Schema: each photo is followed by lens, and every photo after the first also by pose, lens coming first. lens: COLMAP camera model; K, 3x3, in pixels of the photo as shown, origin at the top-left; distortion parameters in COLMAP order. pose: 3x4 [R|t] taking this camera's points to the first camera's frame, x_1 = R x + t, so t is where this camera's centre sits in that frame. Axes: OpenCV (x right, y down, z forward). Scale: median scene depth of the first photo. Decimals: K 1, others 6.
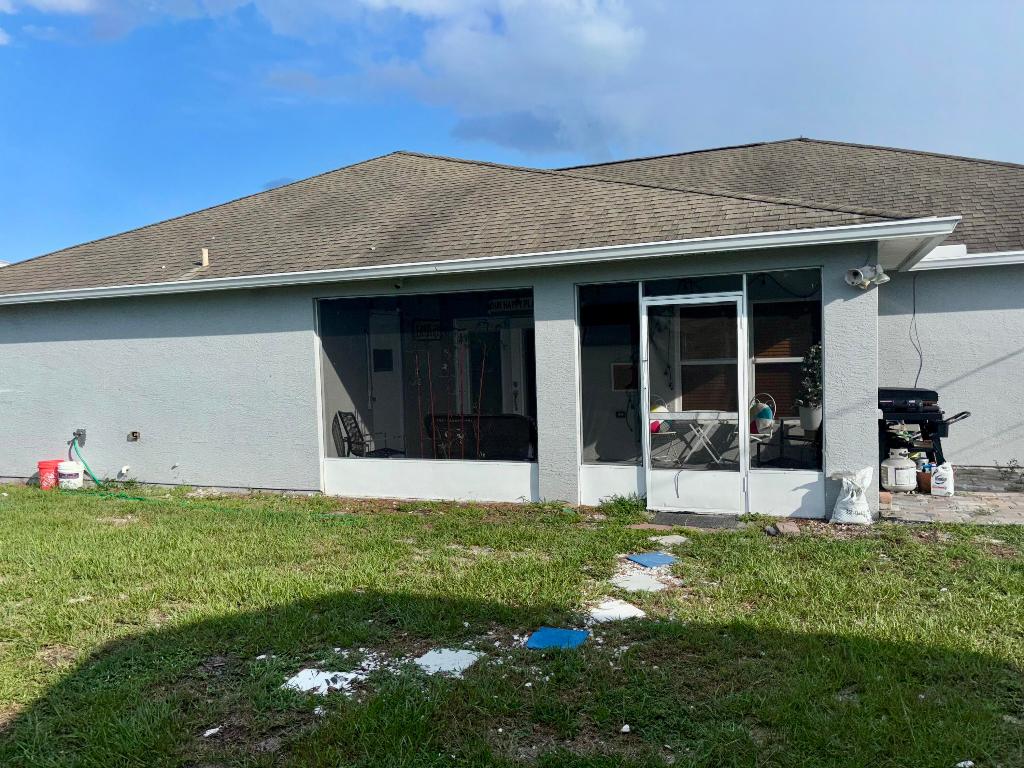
lens RADIAL K [[783.7, 0, 511.3], [0, 783.7, 391.0], [0, 0, 1]] dist [0.045135, -0.046011]
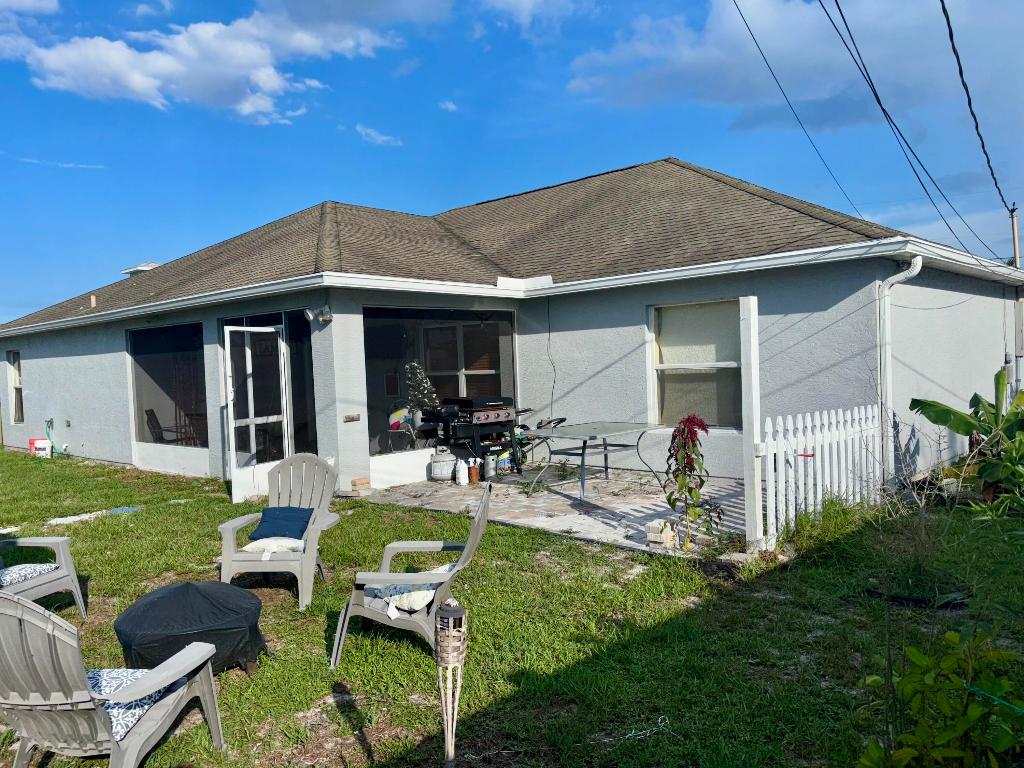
lens RADIAL K [[783.7, 0, 508.7], [0, 783.7, 395.1], [0, 0, 1]] dist [0.045135, -0.046011]
pose [[0.940450, 0.011748, -0.339729, 0.878319], [-0.009320, 0.999918, 0.008776, -0.017624], [0.339804, -0.005088, 0.940482, -0.106905]]
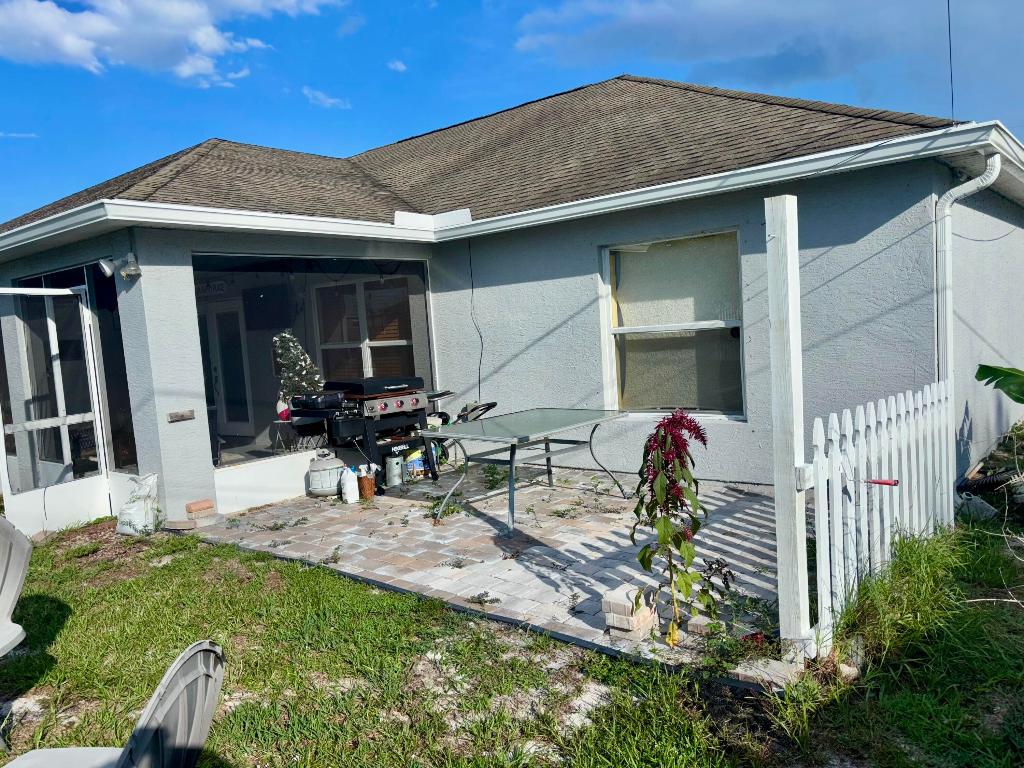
lens RADIAL K [[783.7, 0, 512.6], [0, 783.7, 396.1], [0, 0, 1]] dist [0.045135, -0.046011]
pose [[0.958040, -0.003348, -0.286614, 0.829888], [0.019712, 0.998334, 0.054227, -0.027643], [0.285955, -0.057602, 0.956510, 0.189654]]
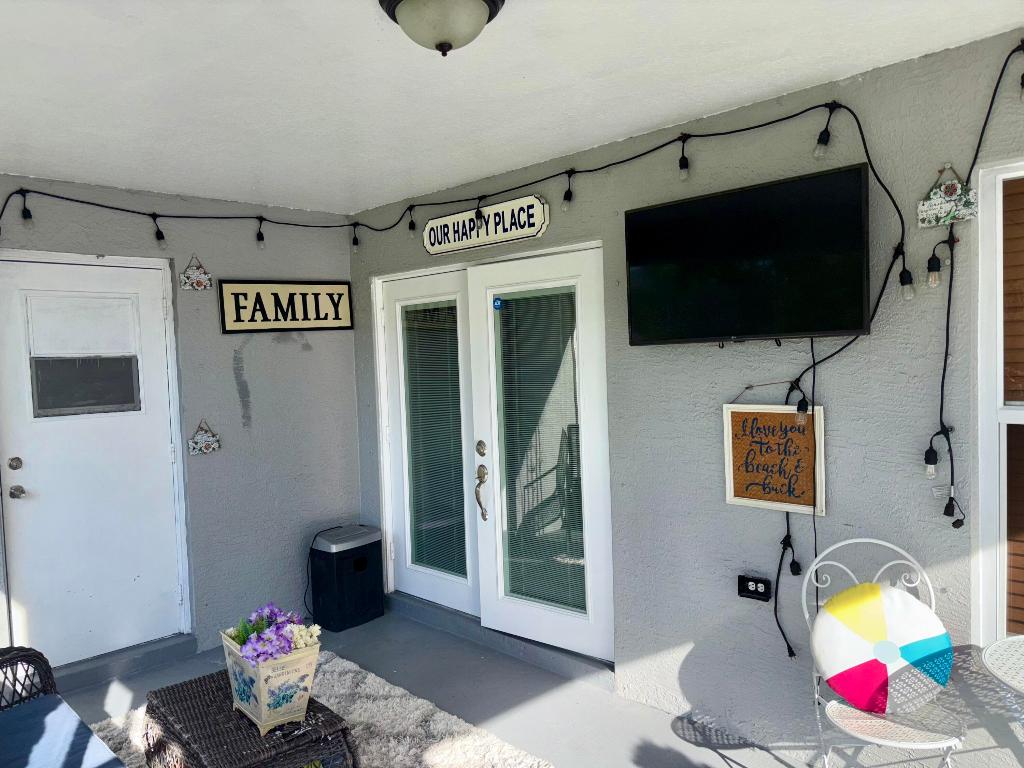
lens RADIAL K [[783.7, 0, 511.5], [0, 783.7, 386.6], [0, 0, 1]] dist [0.045135, -0.046011]
pose [[0.915995, 0.016525, -0.400850, 0.208176], [-0.008485, 0.999726, 0.021825, -0.057810], [0.401100, -0.016591, 0.915884, 0.854789]]
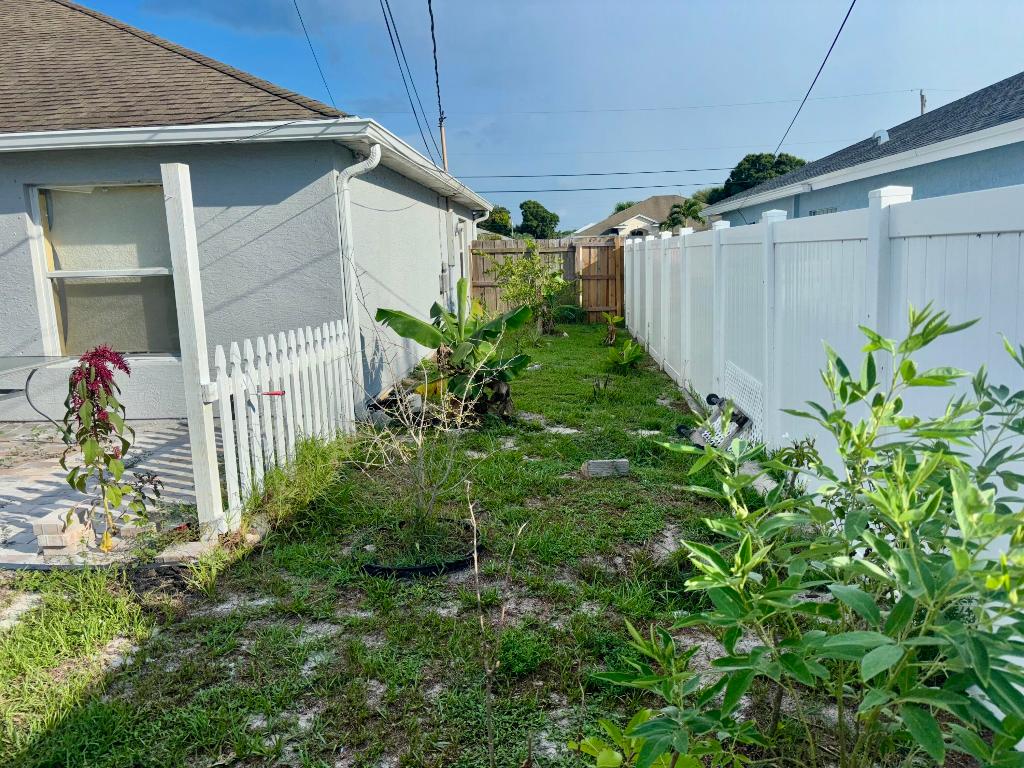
lens RADIAL K [[783.7, 0, 522.3], [0, 783.7, 389.2], [0, 0, 1]] dist [0.045135, -0.046011]
pose [[0.939985, -0.053117, 0.337056, 0.869311], [0.014412, 0.993108, 0.116313, -0.020672], [-0.340912, -0.104475, 0.934272, 0.088471]]
